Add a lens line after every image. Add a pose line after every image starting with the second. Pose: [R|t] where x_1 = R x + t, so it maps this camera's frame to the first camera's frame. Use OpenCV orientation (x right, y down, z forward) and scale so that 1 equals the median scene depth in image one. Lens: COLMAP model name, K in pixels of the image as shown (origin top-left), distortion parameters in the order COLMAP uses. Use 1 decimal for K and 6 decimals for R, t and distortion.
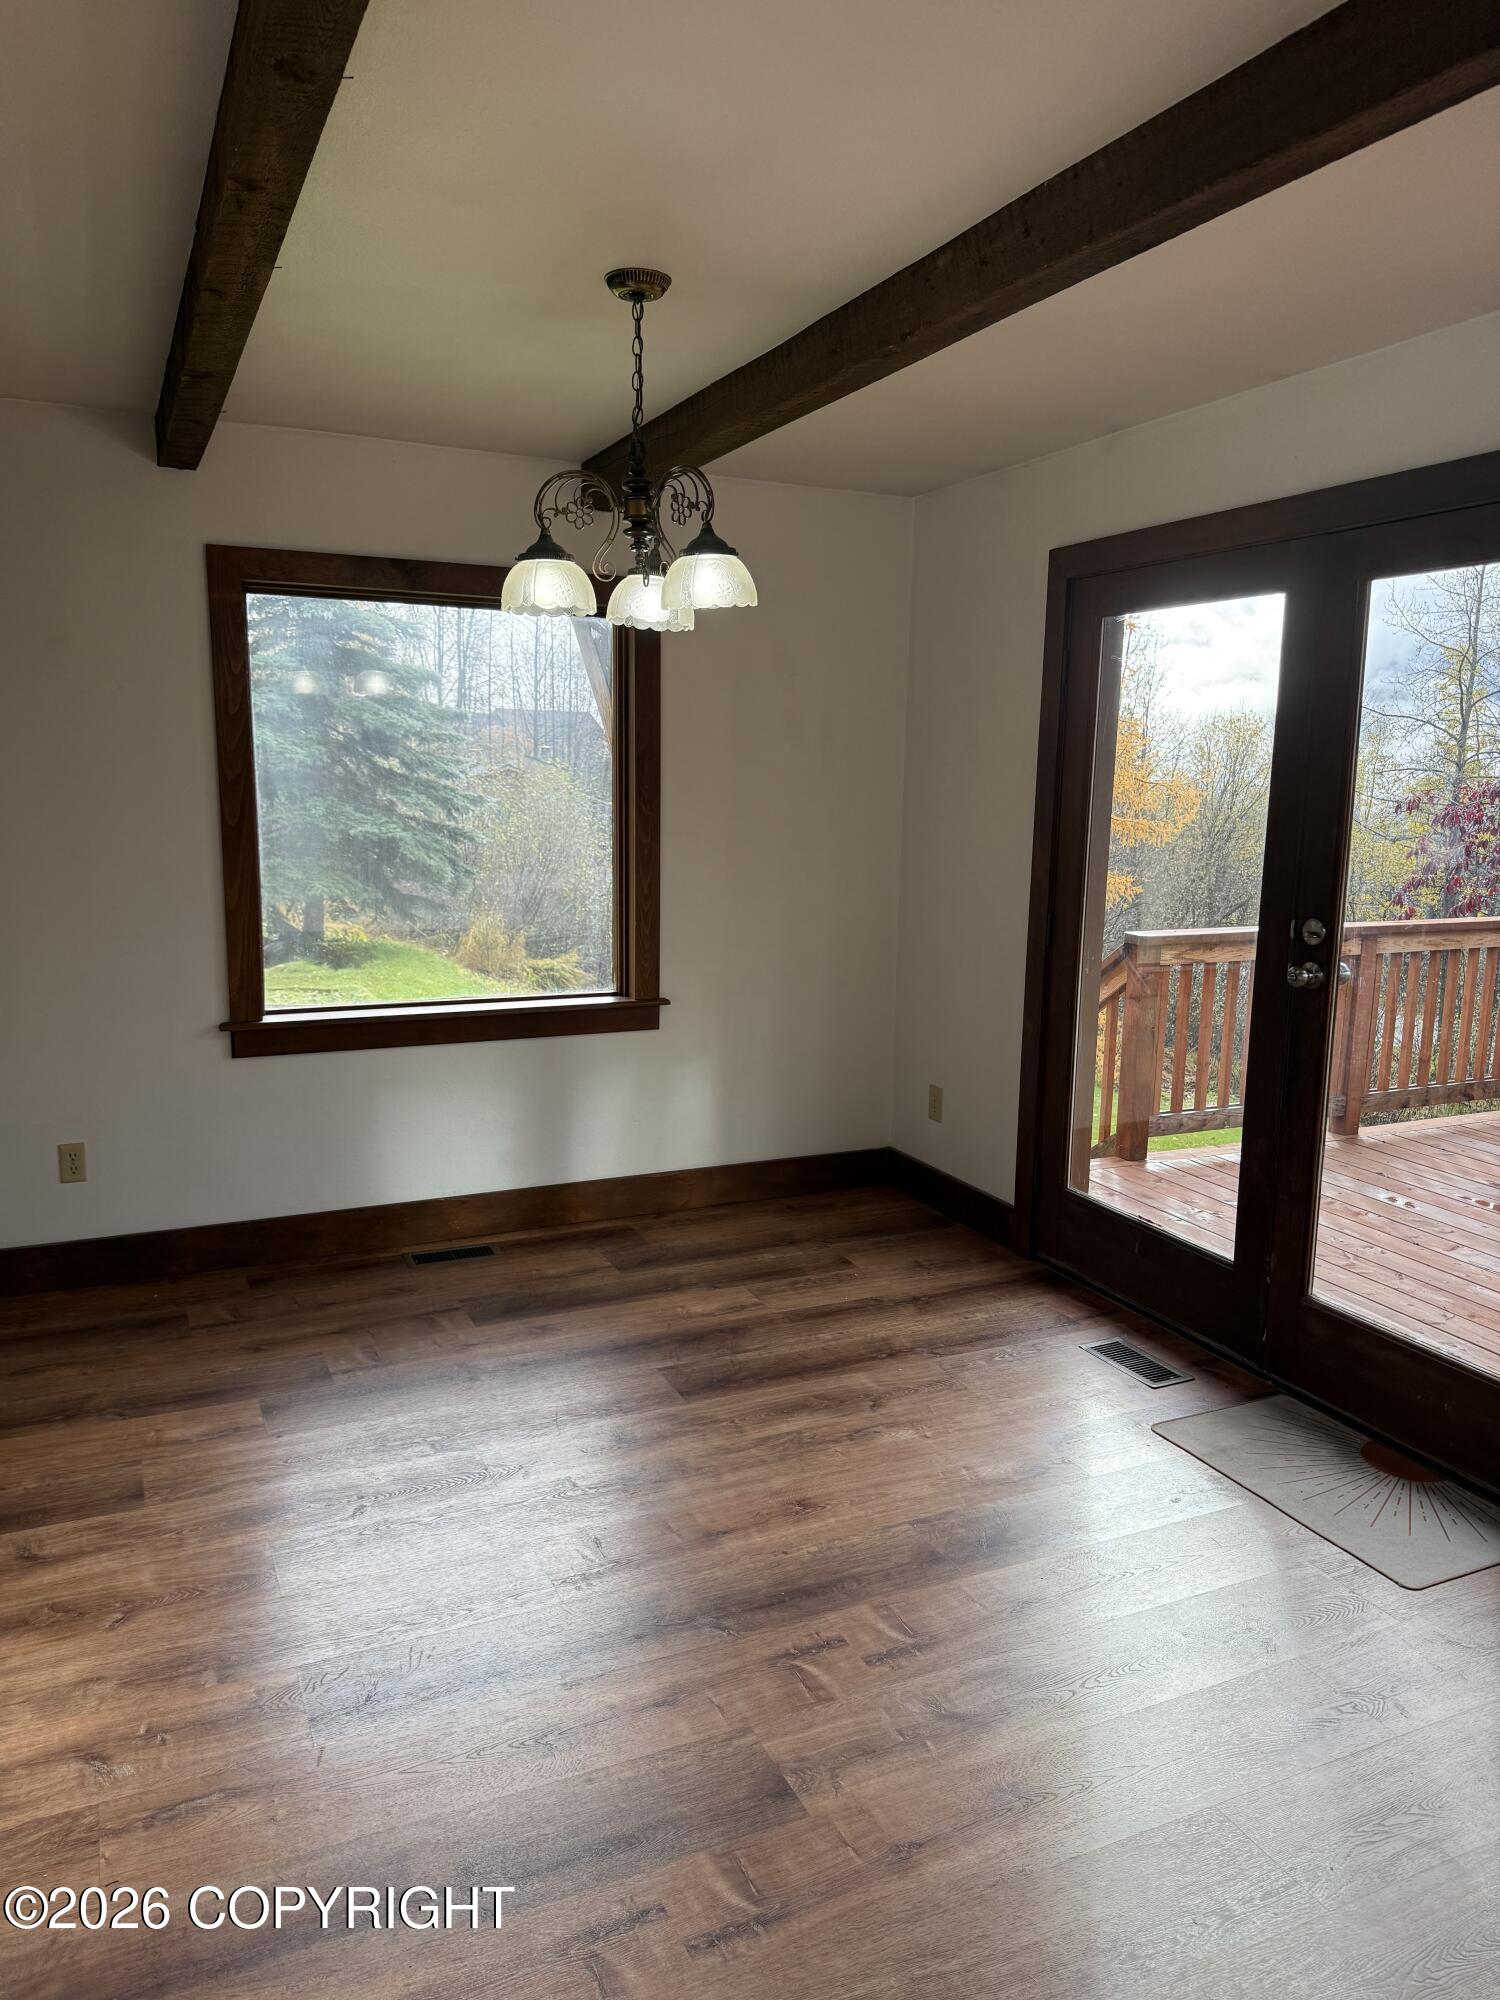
lens RADIAL K [[1407.8, 0, 739.0], [0, 1407.8, 1013.4], [0, 0, 1]] dist [0.023612, -0.006565]
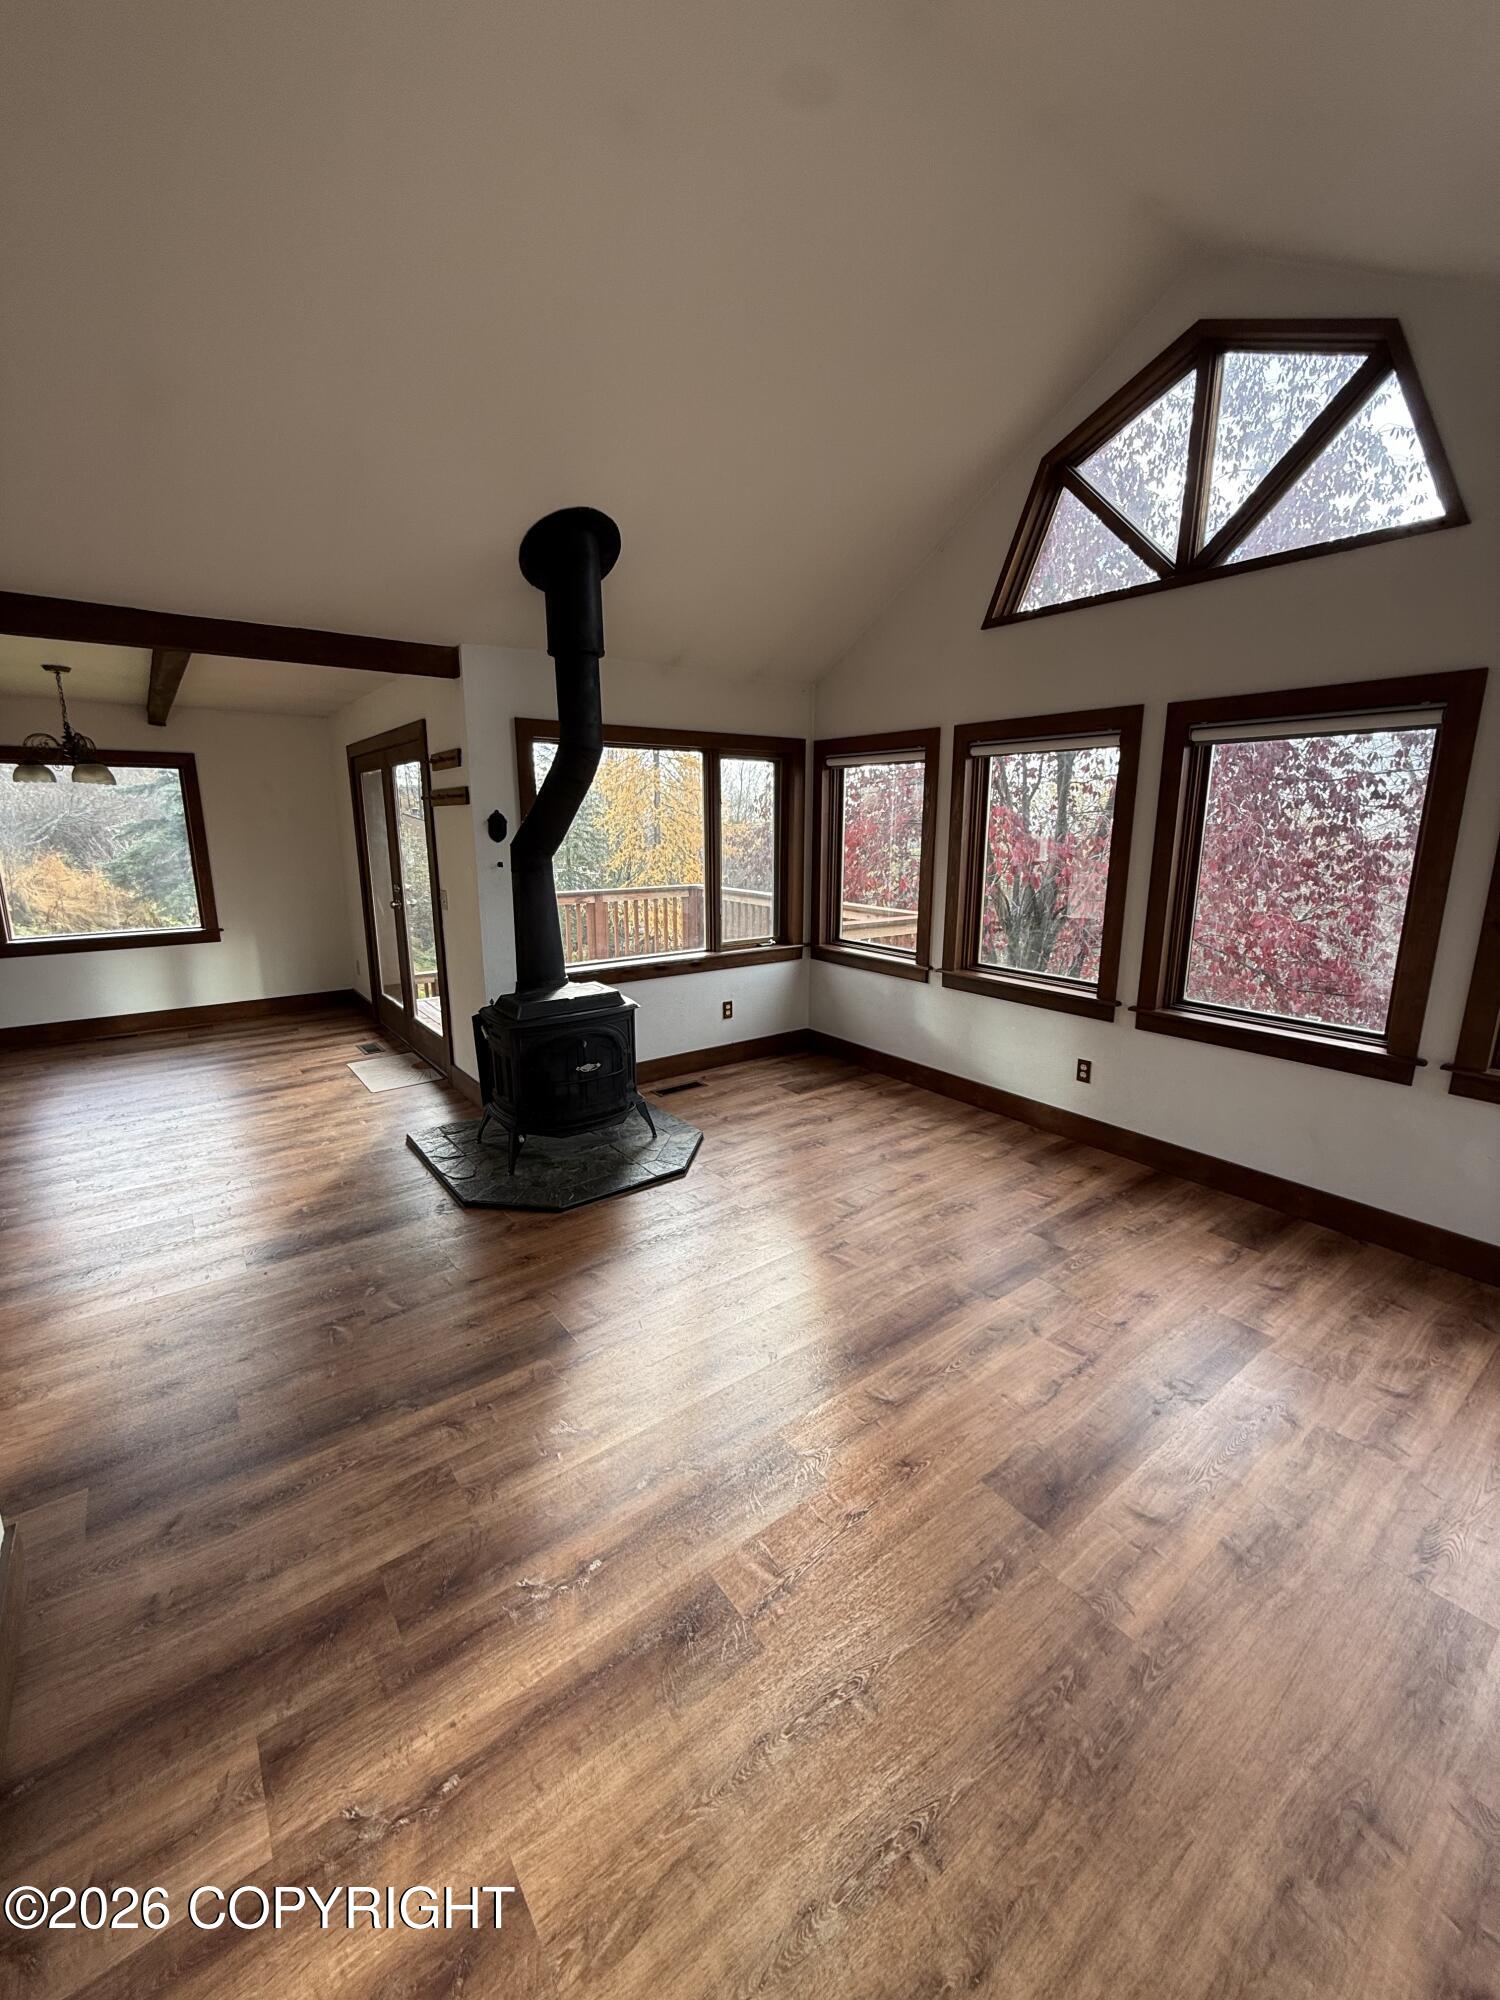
lens RADIAL K [[795.0, 0, 745.3], [0, 795.0, 1005.2], [0, 0, 1]] dist [-0.003640, 0.000252]
pose [[0.981771, -0.036542, 0.186520, 0.664656], [0.031862, 0.999099, 0.028030, 0.129183], [-0.187377, -0.021576, 0.982051, -0.637778]]
